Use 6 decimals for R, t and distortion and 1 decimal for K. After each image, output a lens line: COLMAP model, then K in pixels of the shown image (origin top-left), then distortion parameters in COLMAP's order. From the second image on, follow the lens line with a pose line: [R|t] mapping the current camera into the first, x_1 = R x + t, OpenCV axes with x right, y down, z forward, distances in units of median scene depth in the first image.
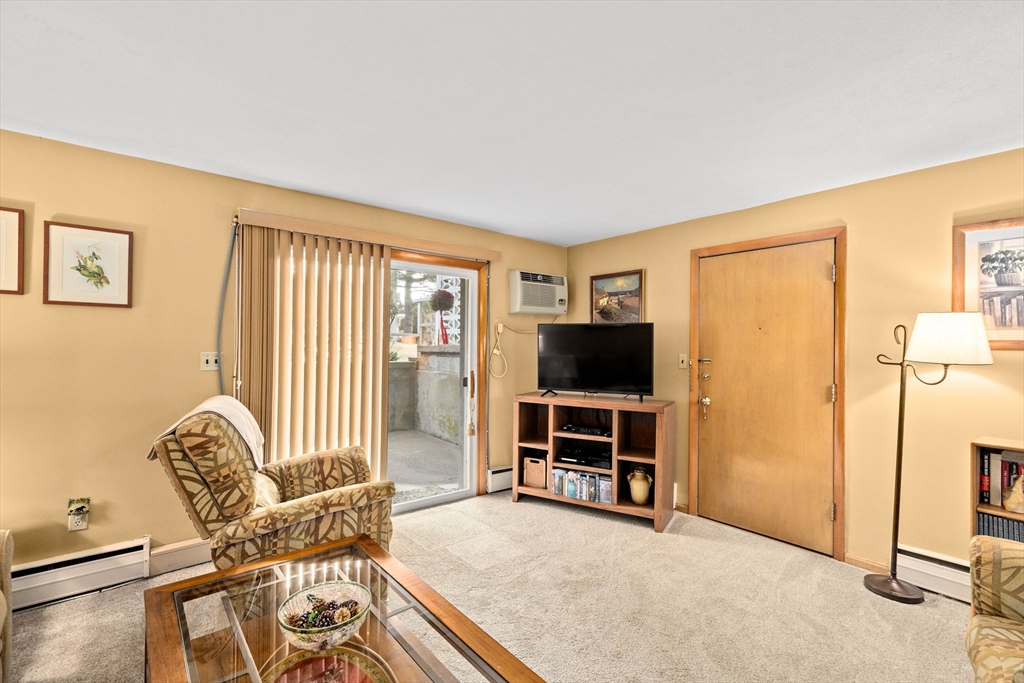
lens RADIAL K [[461.5, 0, 517.6], [0, 461.5, 341.7], [0, 0, 1]] dist [-0.010527, 0.007047]
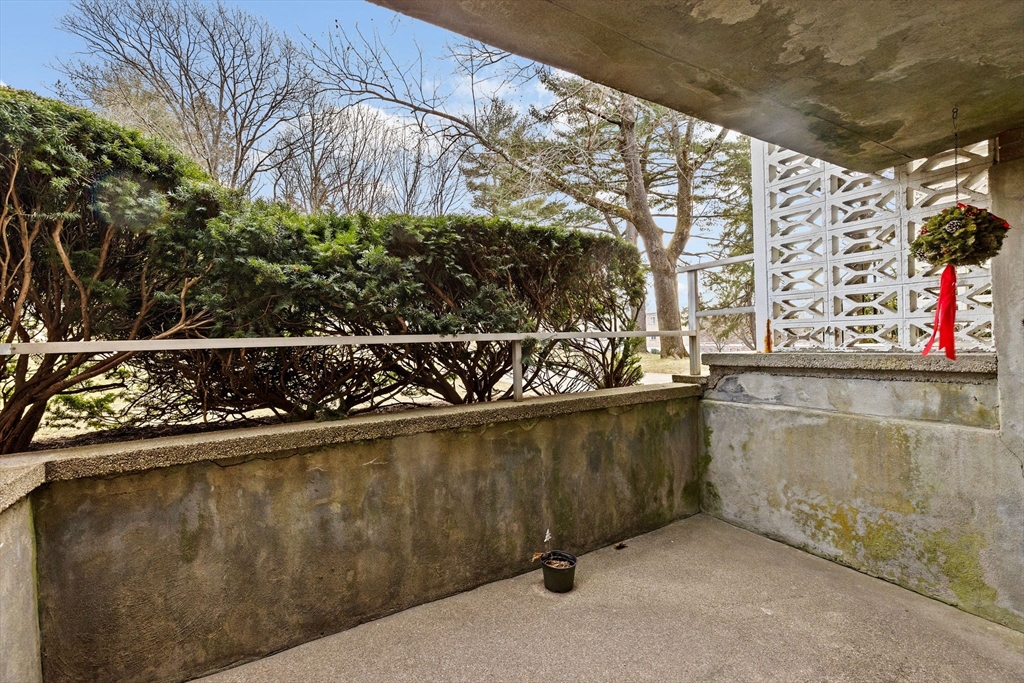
lens RADIAL K [[461.5, 0, 513.5], [0, 461.5, 343.0], [0, 0, 1]] dist [-0.010527, 0.007047]
pose [[0.987127, -0.041568, -0.154440, -0.898921], [0.043862, 0.998972, 0.011473, -0.048149], [0.153804, -0.018099, 0.987936, 1.176344]]
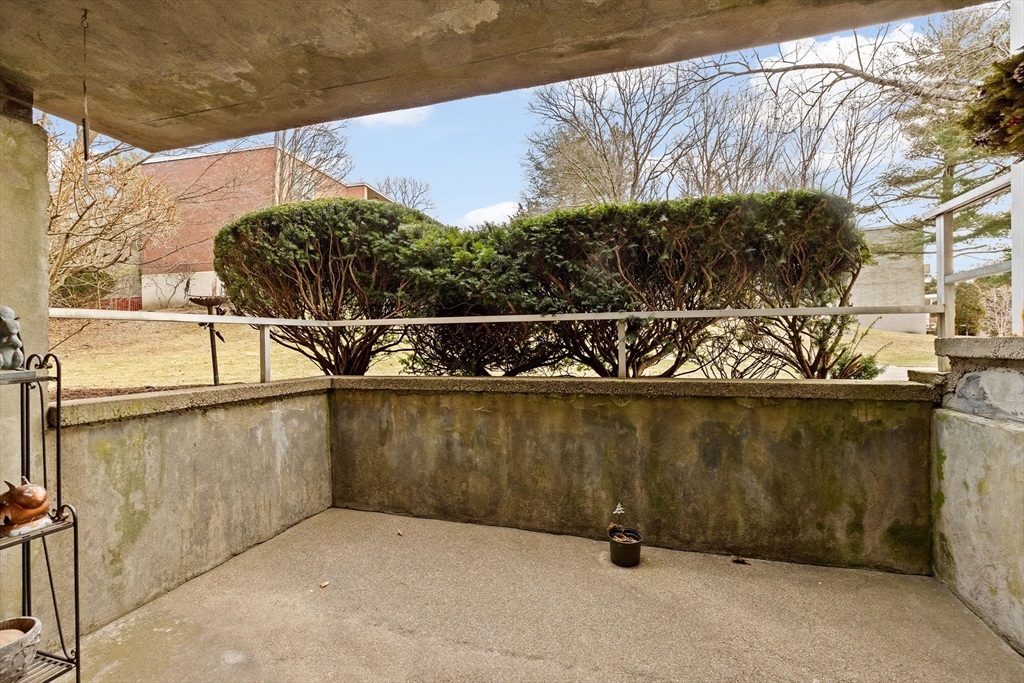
lens RADIAL K [[461.5, 0, 518.8], [0, 461.5, 343.0], [0, 0, 1]] dist [-0.010527, 0.007047]
pose [[0.549878, -0.018332, -0.835044, -0.263686], [0.026761, 0.999633, -0.004323, 0.013150], [0.834816, -0.019969, 0.550166, 1.423824]]
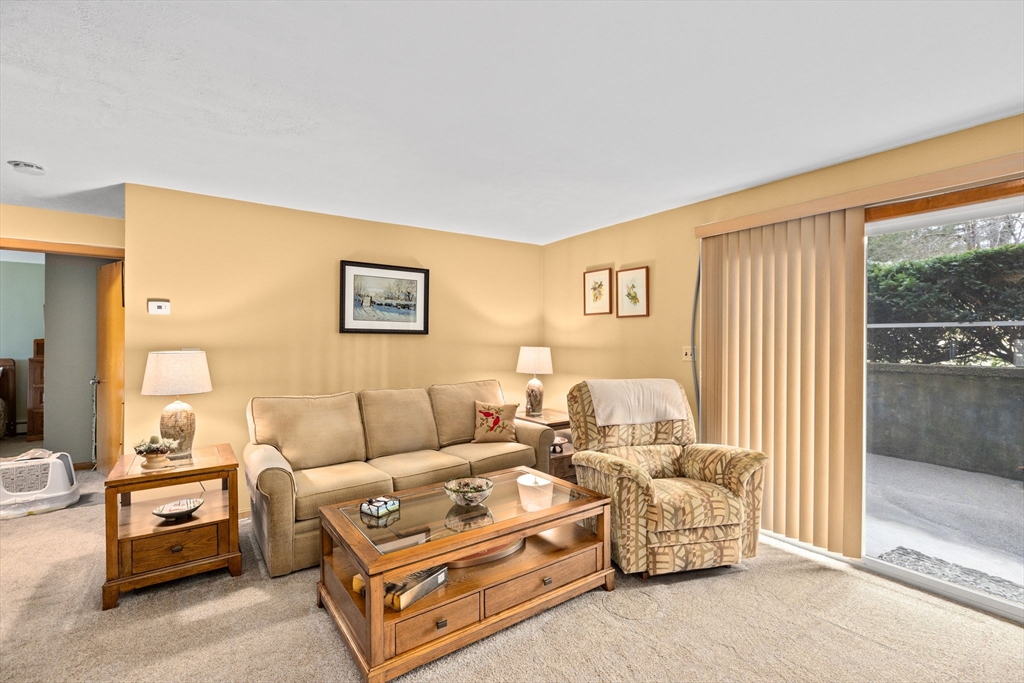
lens RADIAL K [[461.5, 0, 515.9], [0, 461.5, 341.4], [0, 0, 1]] dist [-0.010527, 0.007047]
pose [[-0.086315, -0.008561, -0.996231, 0.627203], [0.004641, 0.999949, -0.008995, 0.016854], [0.996257, -0.005400, -0.086271, 0.631149]]
